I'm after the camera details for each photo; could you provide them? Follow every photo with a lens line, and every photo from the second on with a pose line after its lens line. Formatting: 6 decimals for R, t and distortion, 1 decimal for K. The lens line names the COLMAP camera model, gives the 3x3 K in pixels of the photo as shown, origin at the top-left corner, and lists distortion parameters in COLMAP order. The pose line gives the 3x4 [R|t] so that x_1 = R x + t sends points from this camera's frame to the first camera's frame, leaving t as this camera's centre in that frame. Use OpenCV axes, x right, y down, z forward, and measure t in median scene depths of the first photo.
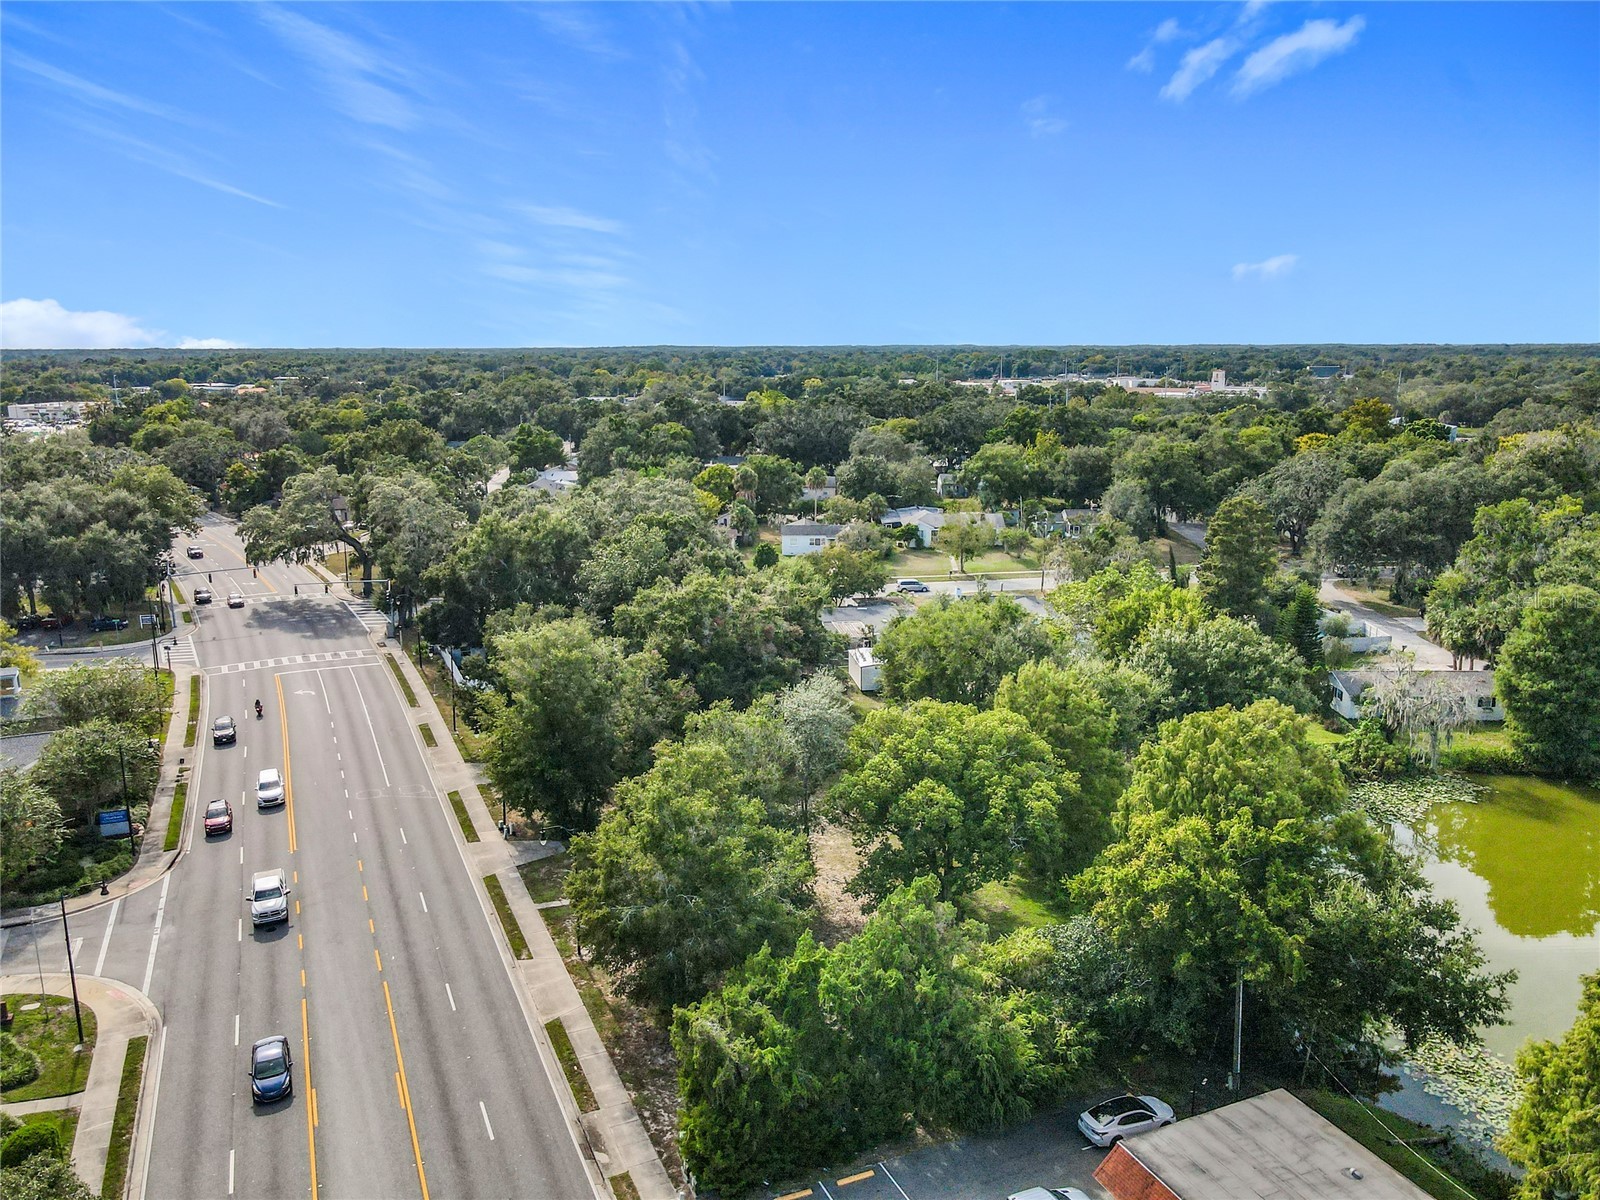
lens RADIAL K [[1187.4, 0, 800.0], [0, 1187.4, 600.0], [0, 0, 1]] dist [0.003308, 0.010006]
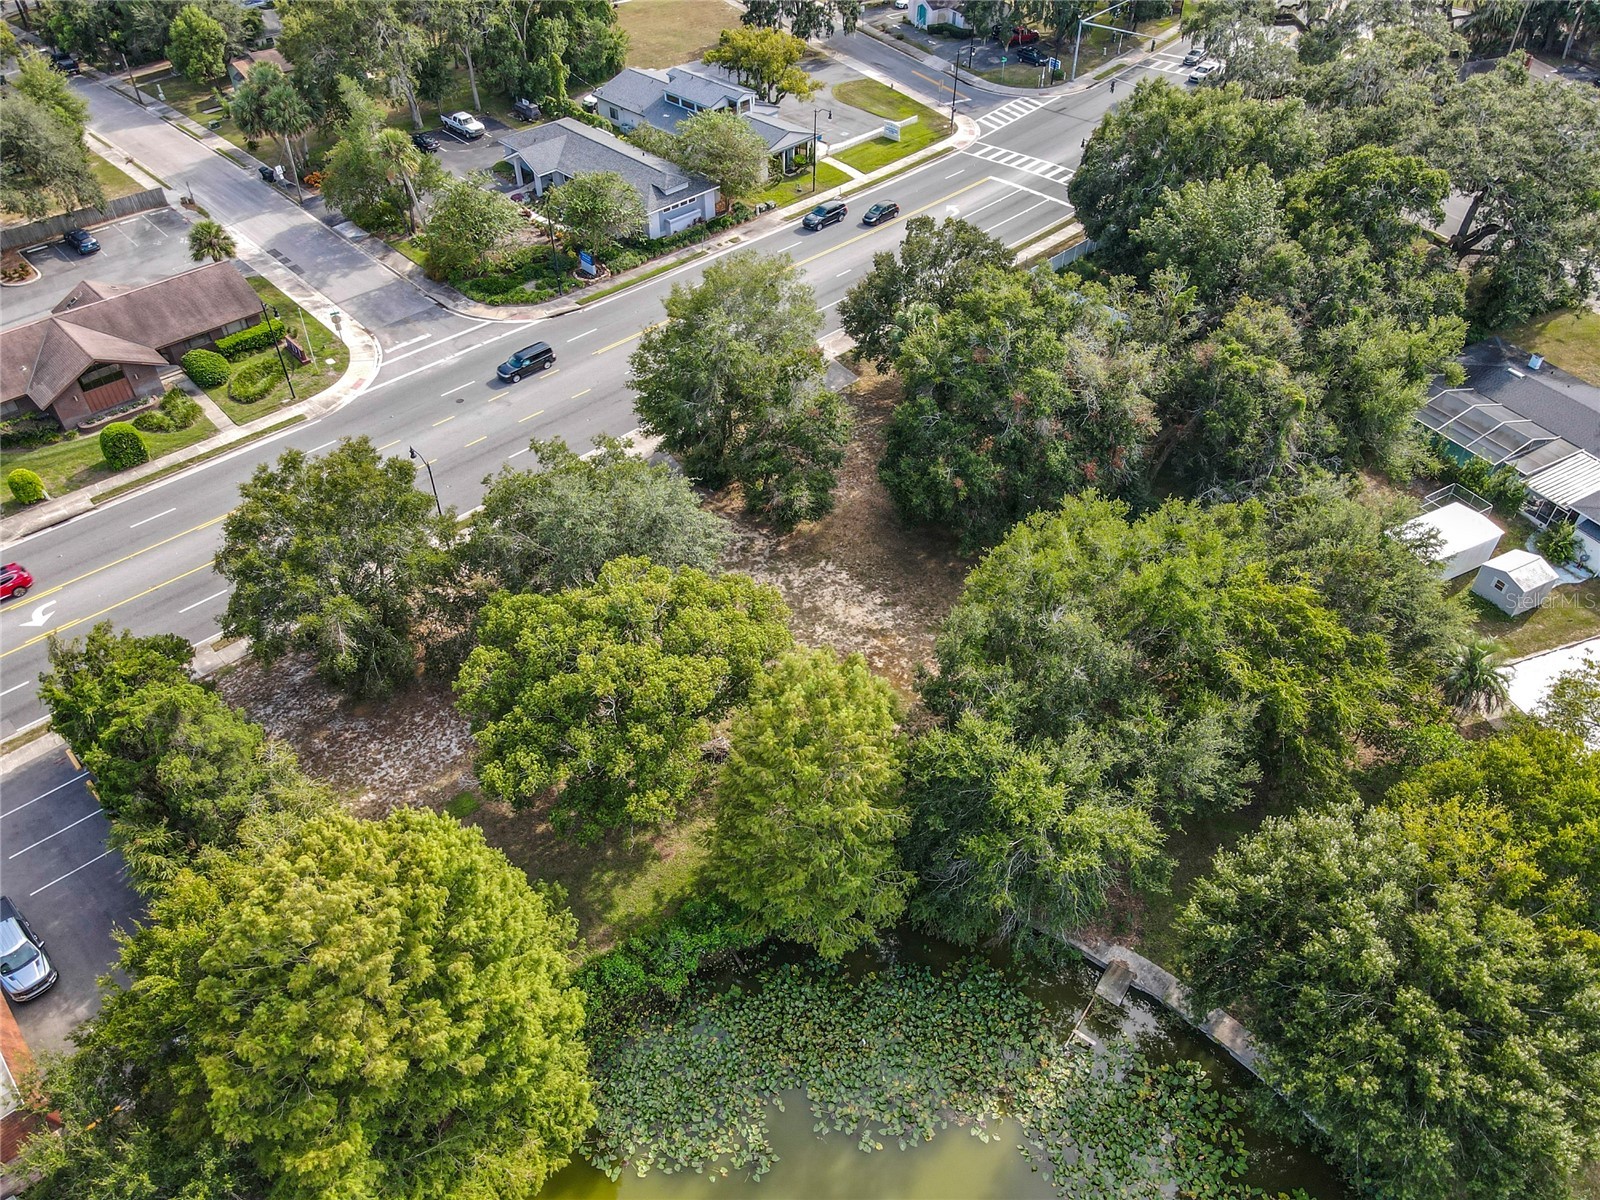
lens RADIAL K [[1165.6, 0, 800.0], [0, 1165.6, 600.0], [0, 0, 1]] dist [-0.002377, 0.038831]
pose [[0.344299, 0.640129, -0.686799, 0.347149], [-0.204769, 0.765113, 0.610468, -0.204123], [0.916257, -0.069548, 0.394506, 0.421907]]
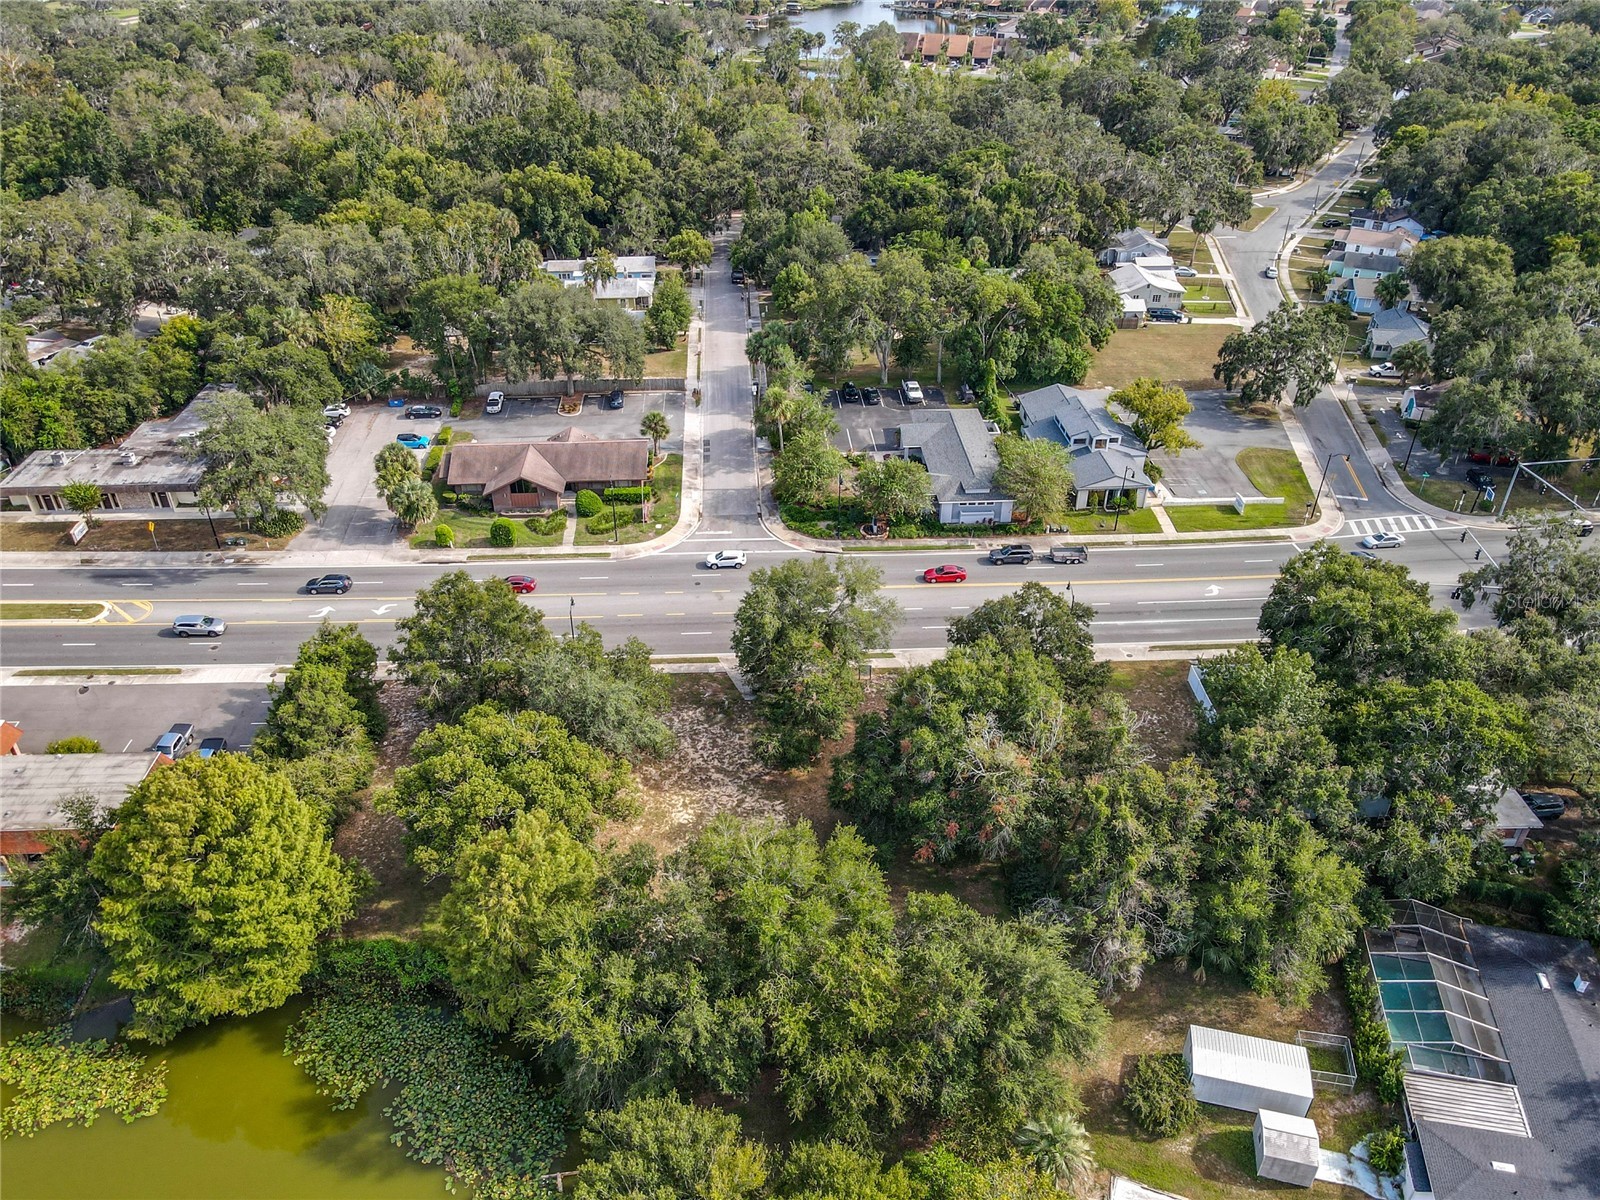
lens RADIAL K [[1165.6, 0, 800.0], [0, 1165.6, 600.0], [0, 0, 1]] dist [-0.002377, 0.038831]
pose [[-0.346597, 0.524783, -0.777479, 0.430201], [-0.205838, 0.766102, 0.608866, -0.395110], [0.915151, 0.371066, -0.157509, 0.721794]]
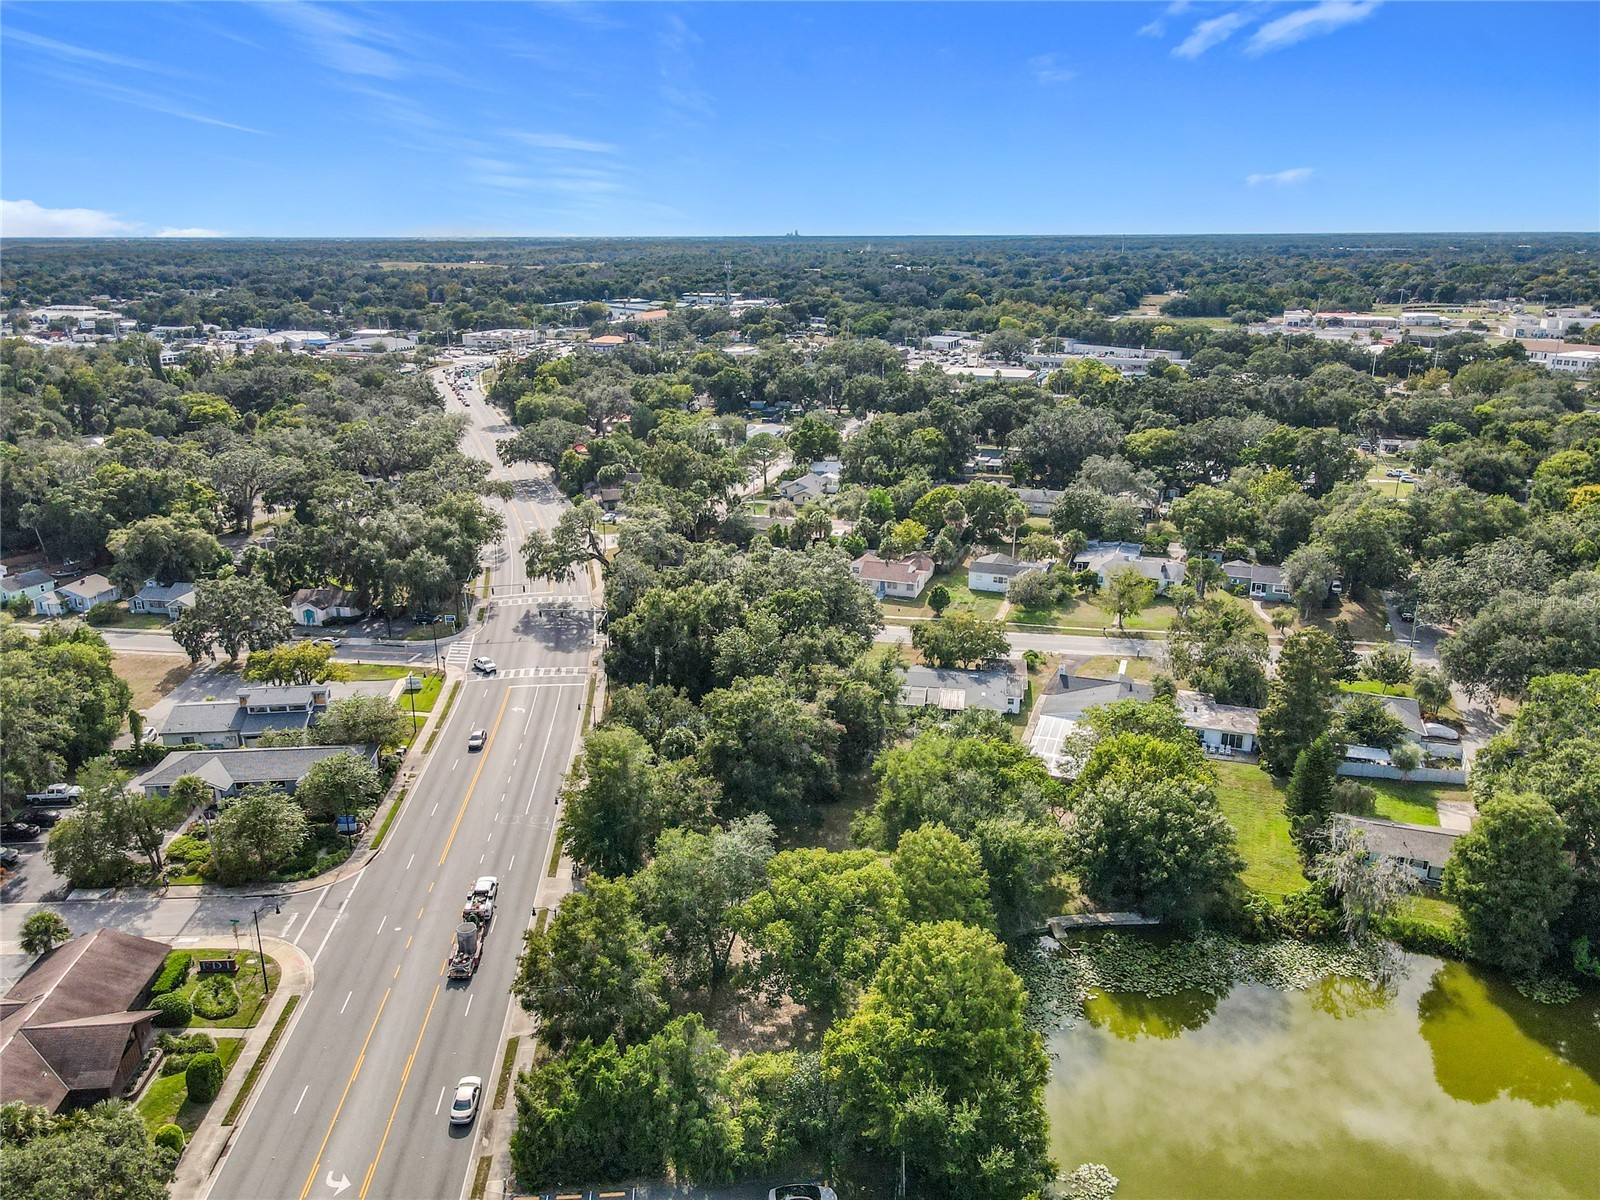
lens RADIAL K [[1165.6, 0, 800.0], [0, 1165.6, 600.0], [0, 0, 1]] dist [-0.002377, 0.038831]
pose [[0.944962, 0.101450, -0.311053, 0.251634], [-0.073363, 0.992205, 0.100736, -0.177902], [0.318848, -0.072372, 0.945039, -0.130022]]
